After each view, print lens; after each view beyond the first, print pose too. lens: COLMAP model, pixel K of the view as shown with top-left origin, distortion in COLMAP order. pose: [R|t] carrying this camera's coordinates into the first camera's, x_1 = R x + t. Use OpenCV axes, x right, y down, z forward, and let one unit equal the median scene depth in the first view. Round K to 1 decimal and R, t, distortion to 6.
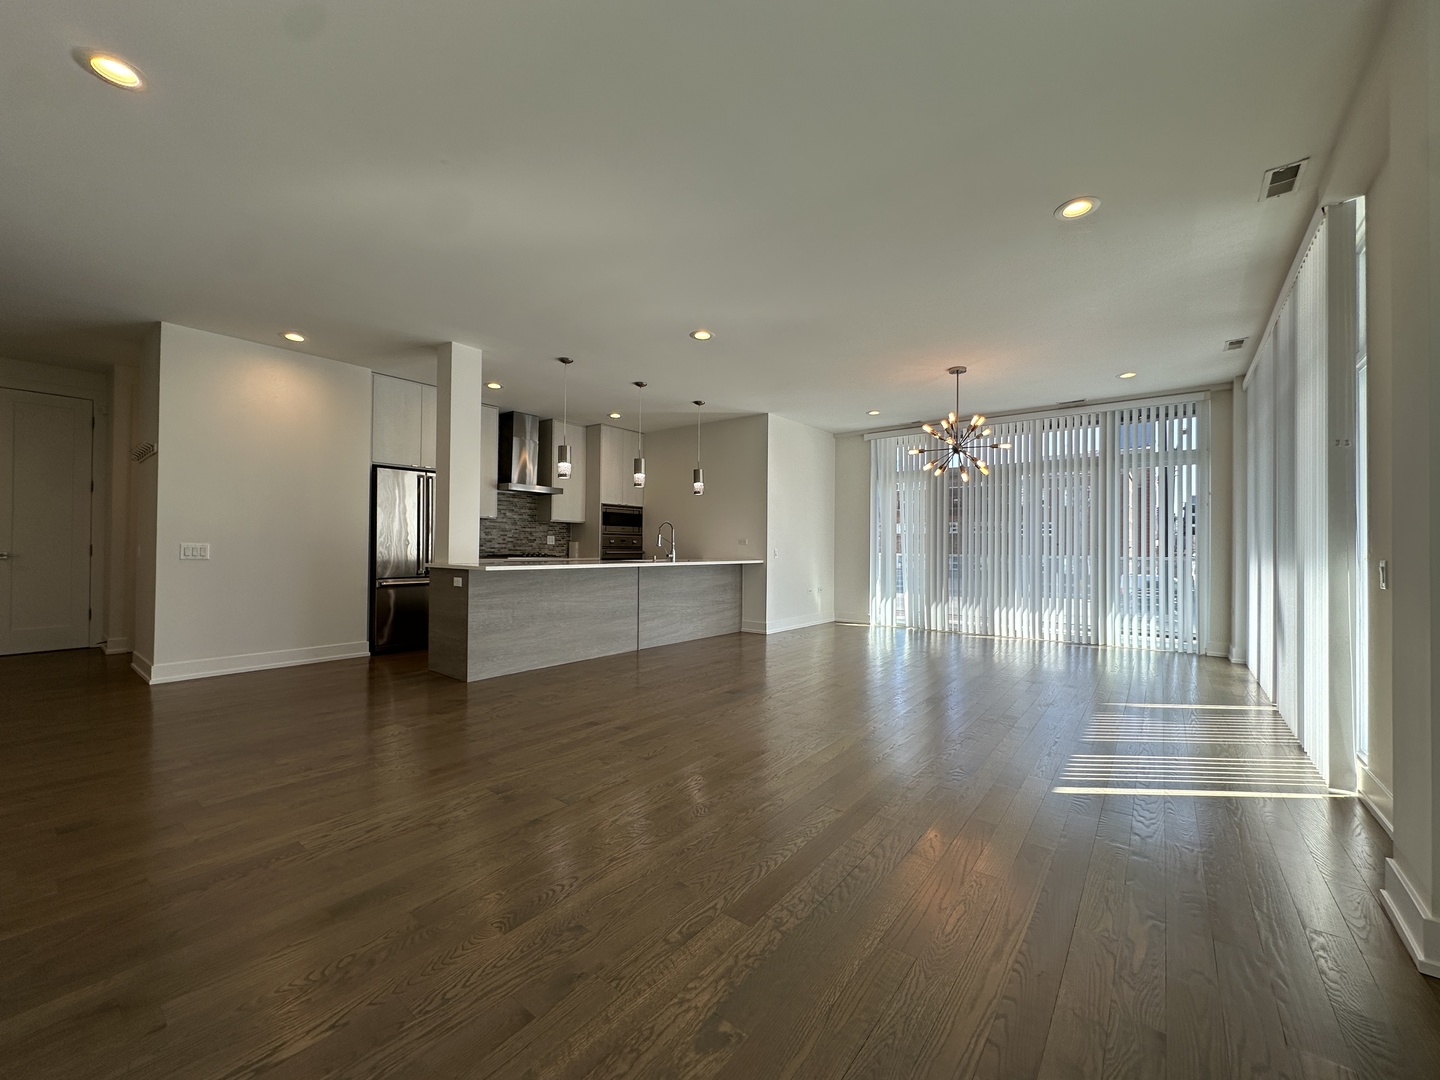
lens RADIAL K [[572.4, 0, 719.6], [0, 572.4, 543.0], [0, 0, 1]] dist [-0.004202, 0.000589]
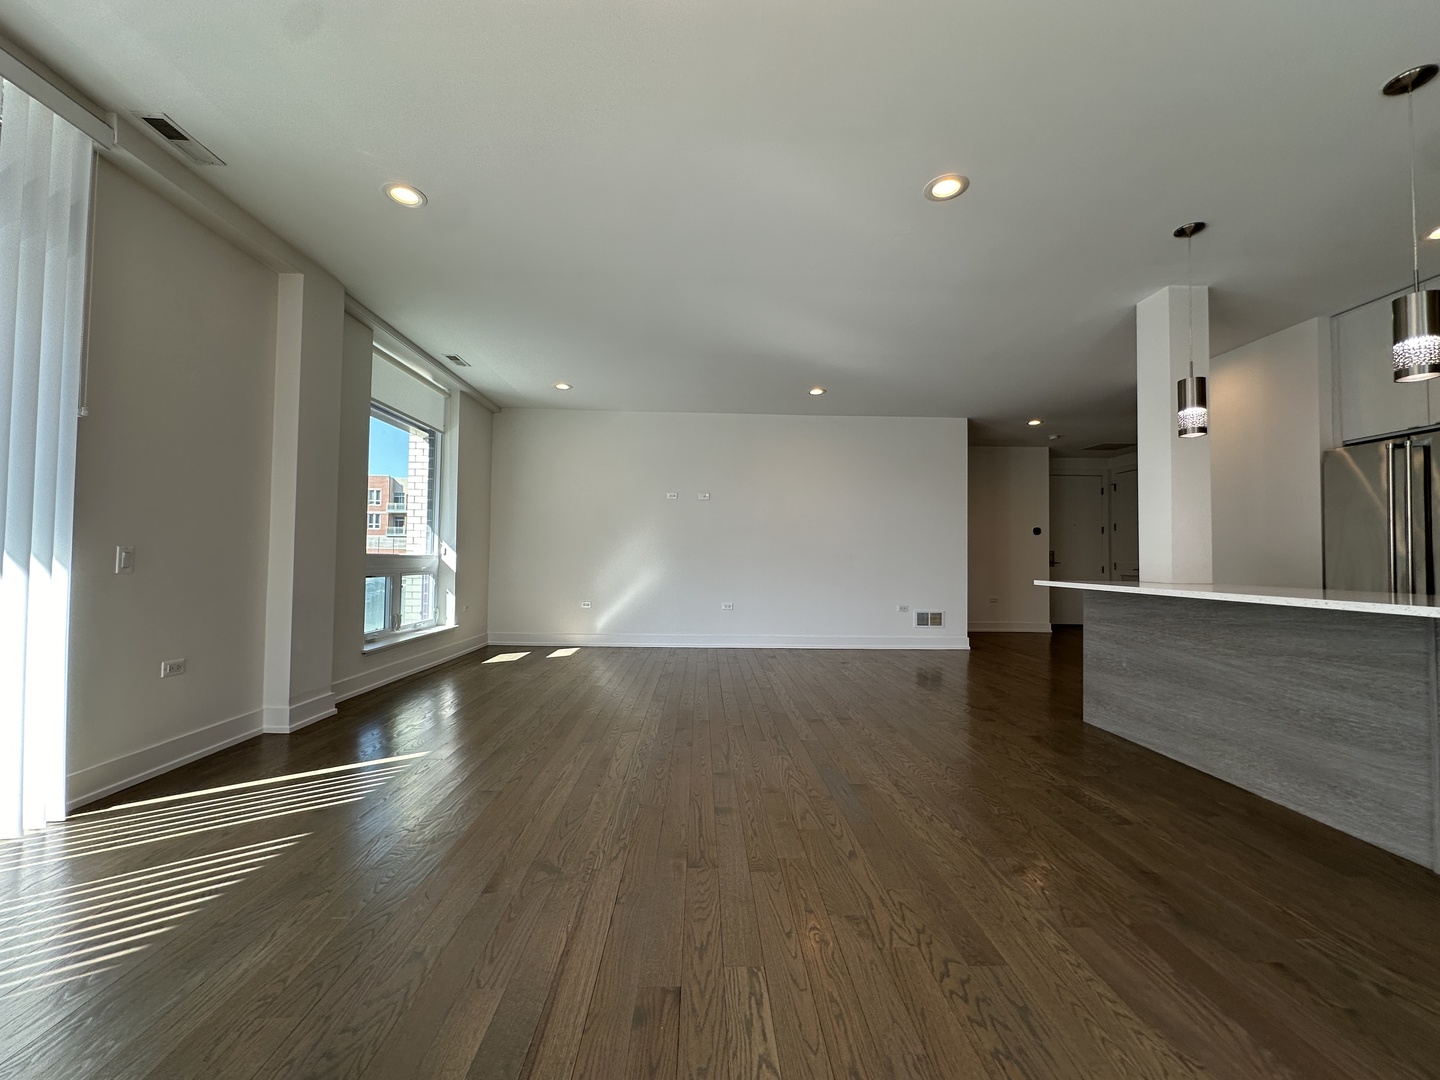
lens RADIAL K [[572.4, 0, 719.1], [0, 572.4, 541.7], [0, 0, 1]] dist [-0.004202, 0.000589]
pose [[-0.770992, -0.038108, -0.635703, 0.316893], [-0.015496, 0.999035, -0.041095, 0.015088], [0.636656, -0.021833, -0.770839, 0.815032]]
